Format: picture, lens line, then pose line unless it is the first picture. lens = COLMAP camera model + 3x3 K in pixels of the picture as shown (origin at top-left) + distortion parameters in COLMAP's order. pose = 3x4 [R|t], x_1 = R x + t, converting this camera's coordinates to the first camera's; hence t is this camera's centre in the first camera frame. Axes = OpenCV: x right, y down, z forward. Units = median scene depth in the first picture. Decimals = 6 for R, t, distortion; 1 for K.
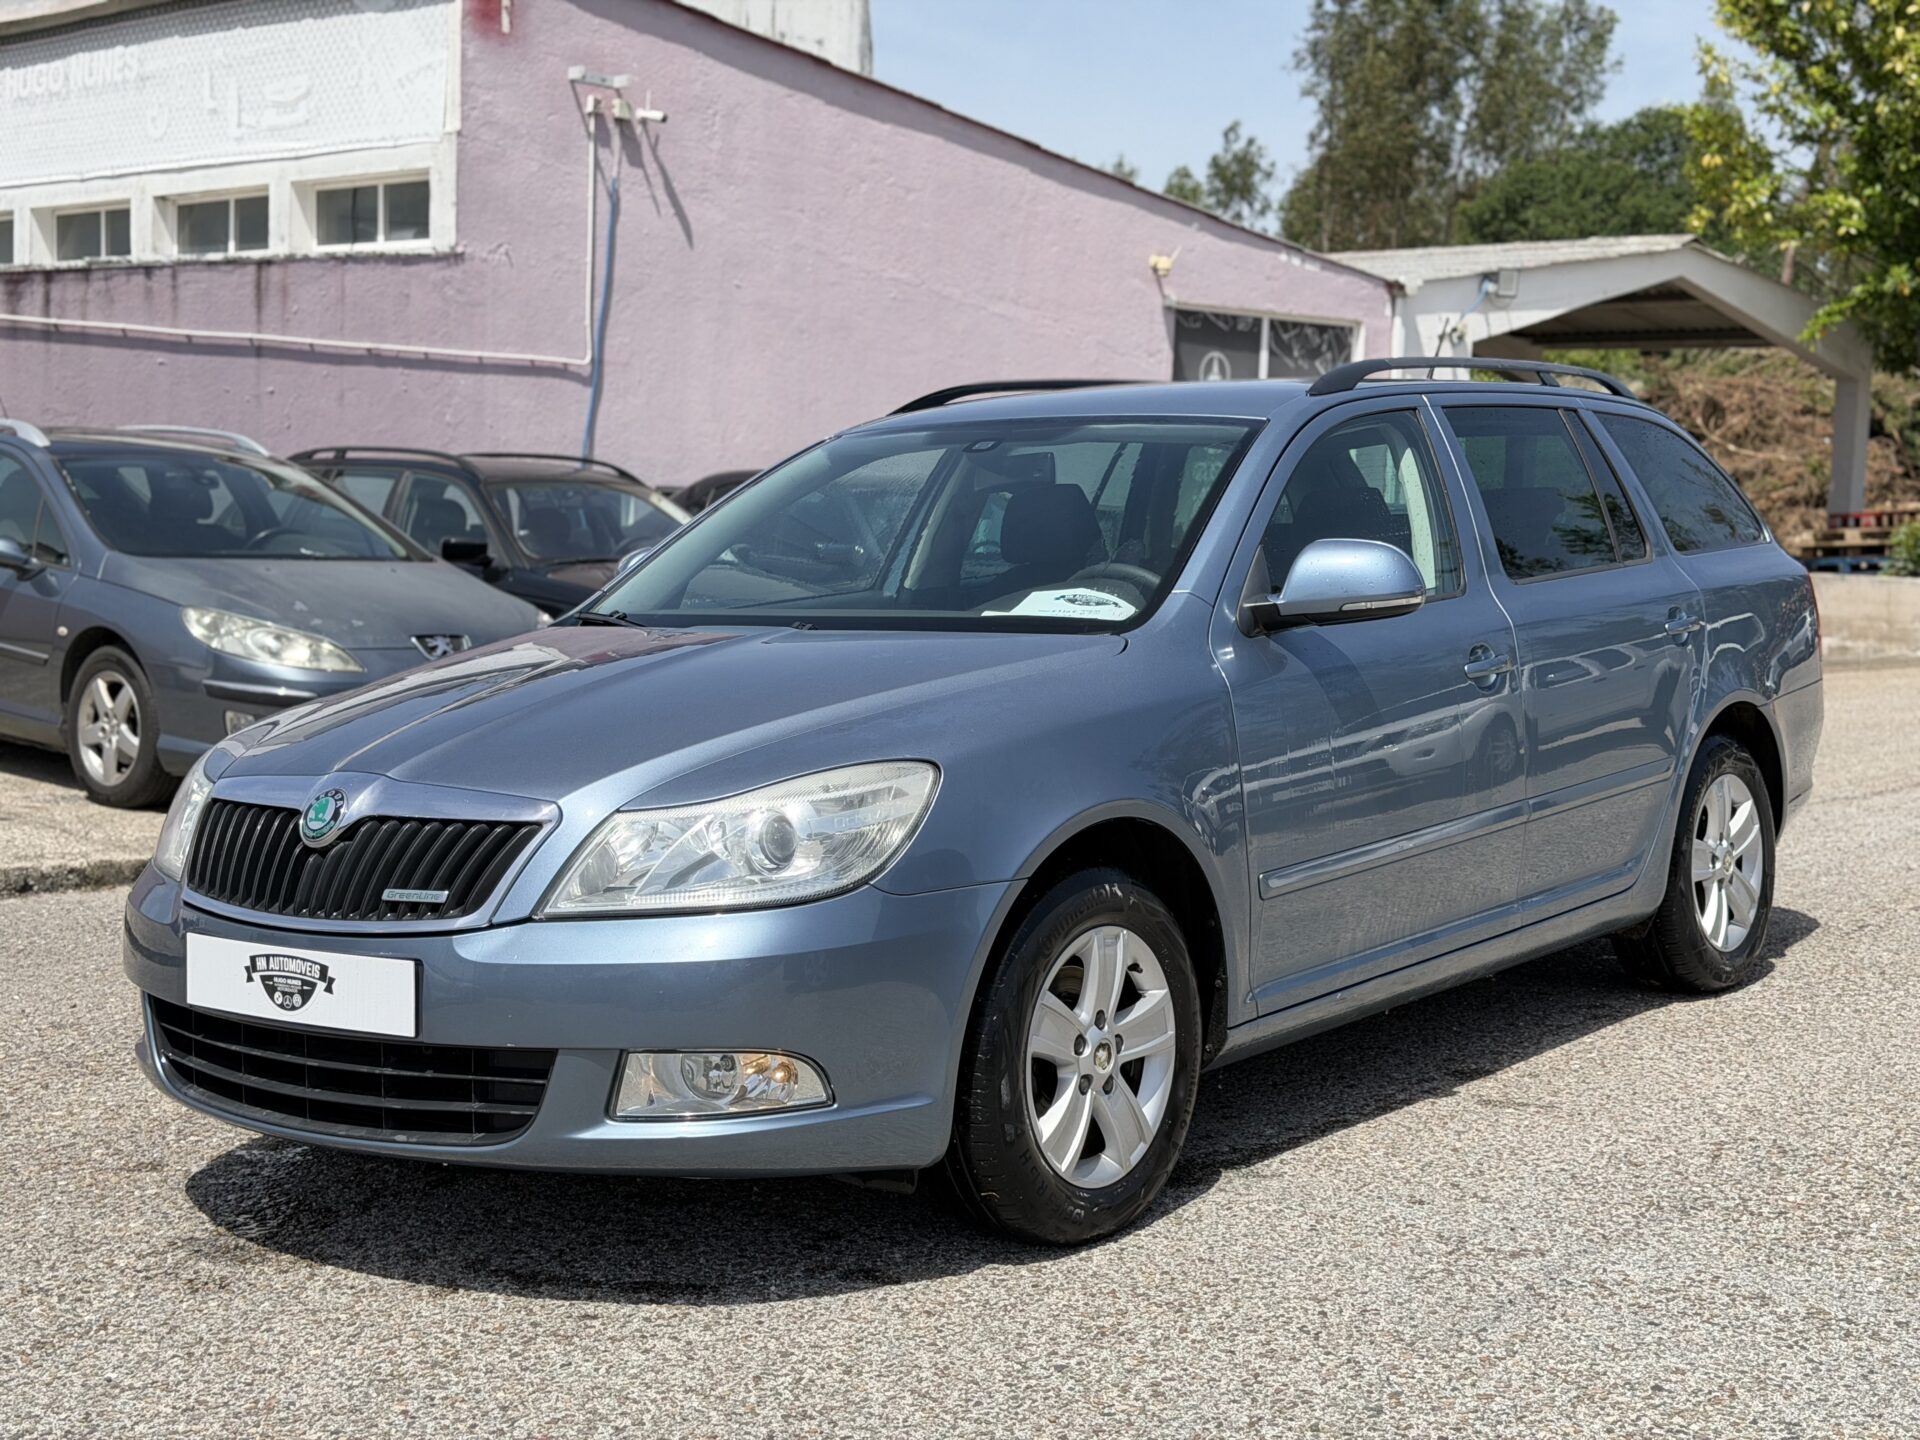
lens RADIAL K [[2621.9, 0, 960.0], [0, 2621.9, 720.0], [0, 0, 1]] dist [0.016512, 0.010685]
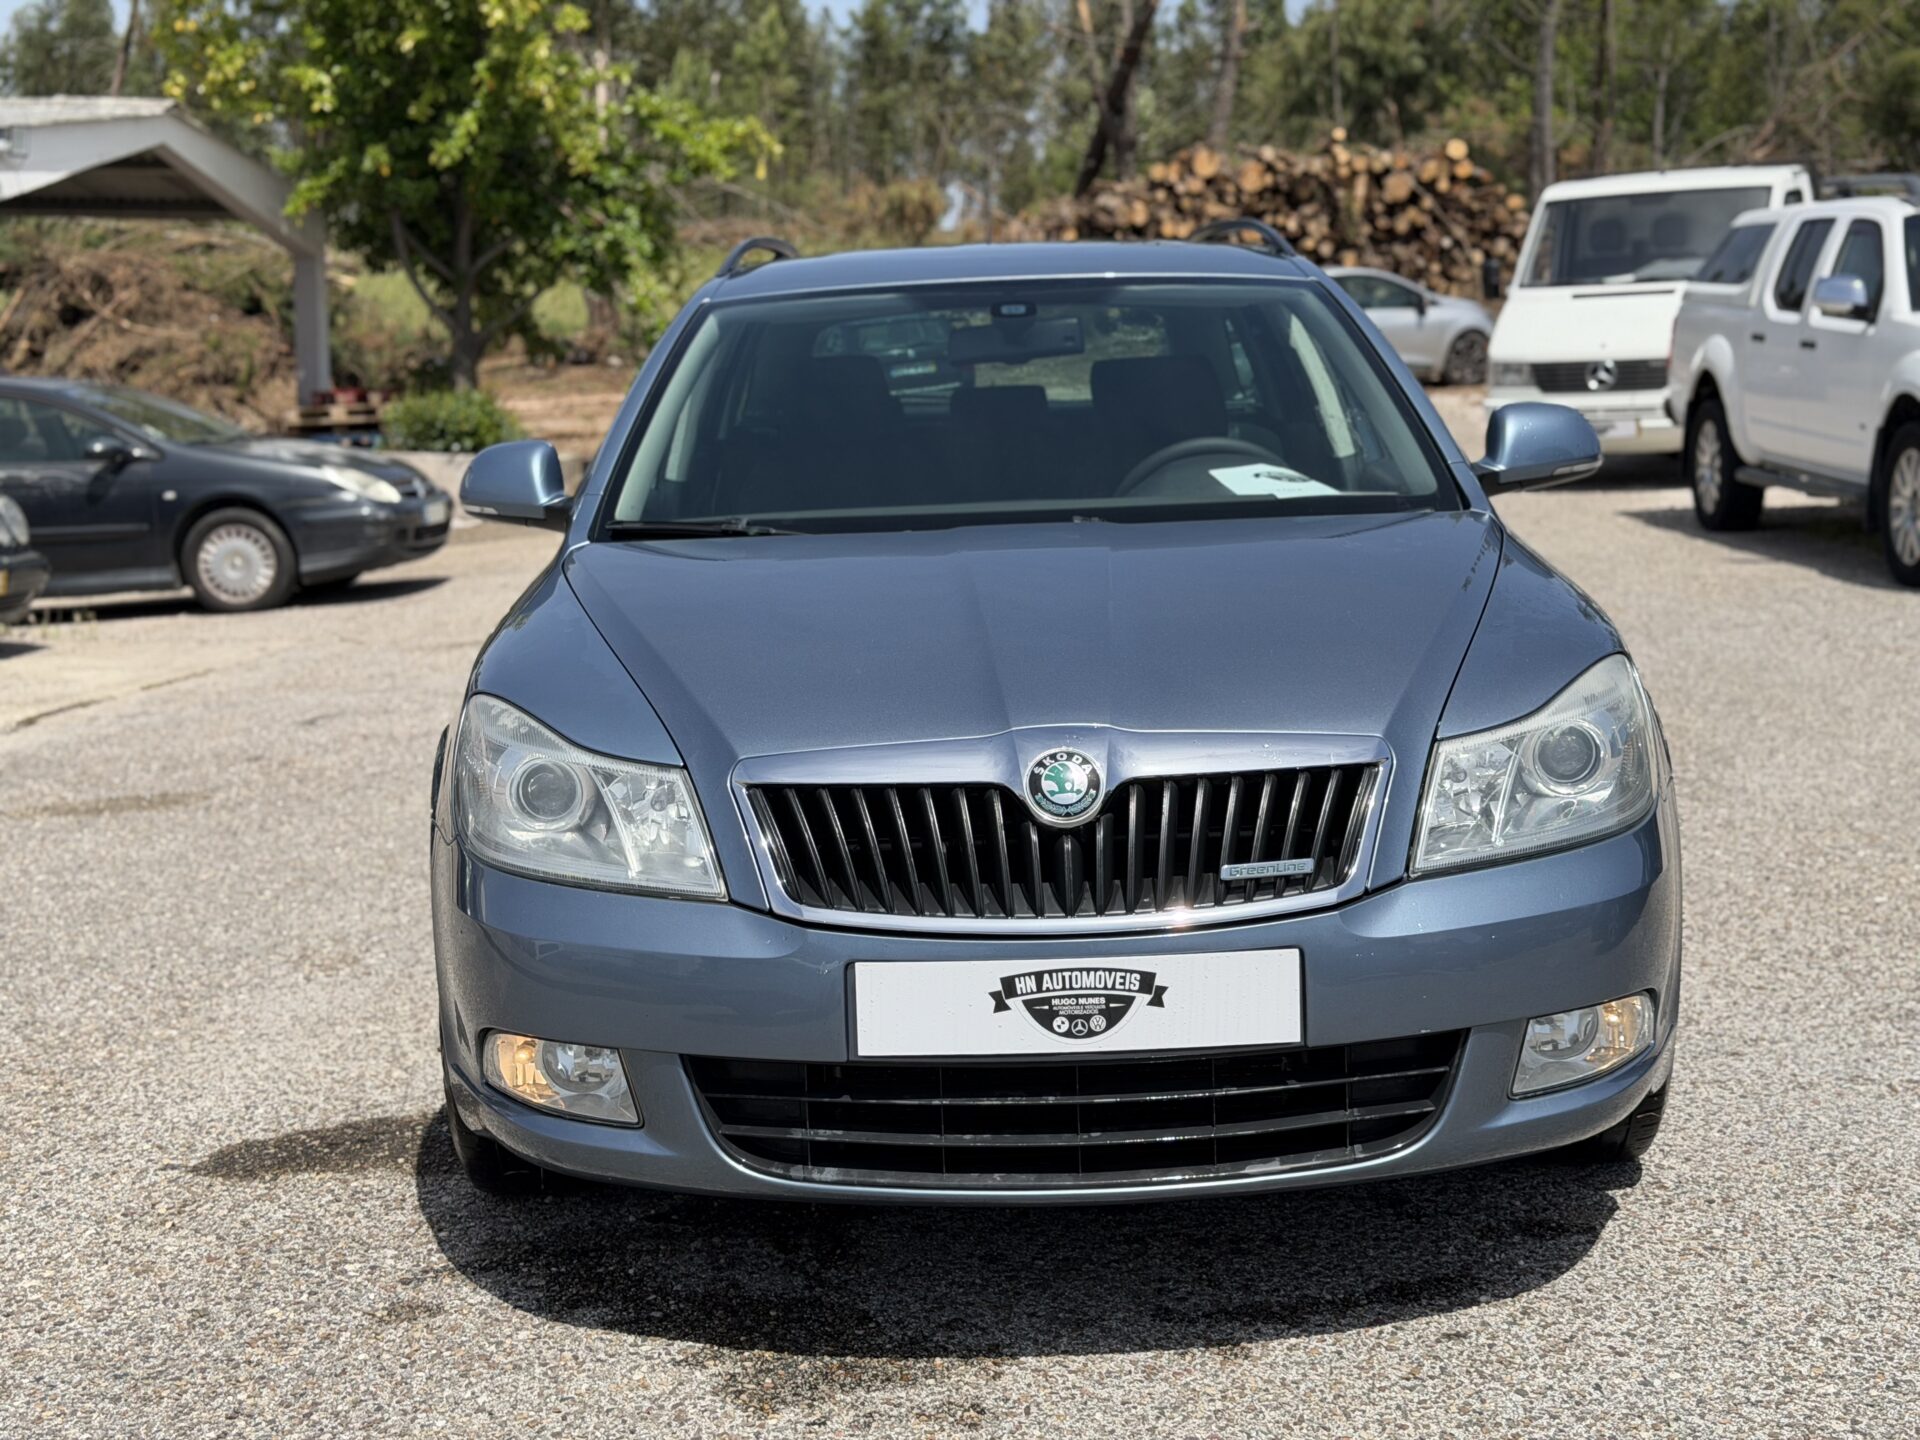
lens RADIAL K [[2621.9, 0, 960.0], [0, 2621.9, 720.0], [0, 0, 1]] dist [0.016512, 0.010685]
pose [[0.780981, -0.085068, 0.618735, -0.116416], [0.056634, 0.996245, 0.065486, -0.005512], [-0.621982, -0.016102, 0.782866, 0.064430]]
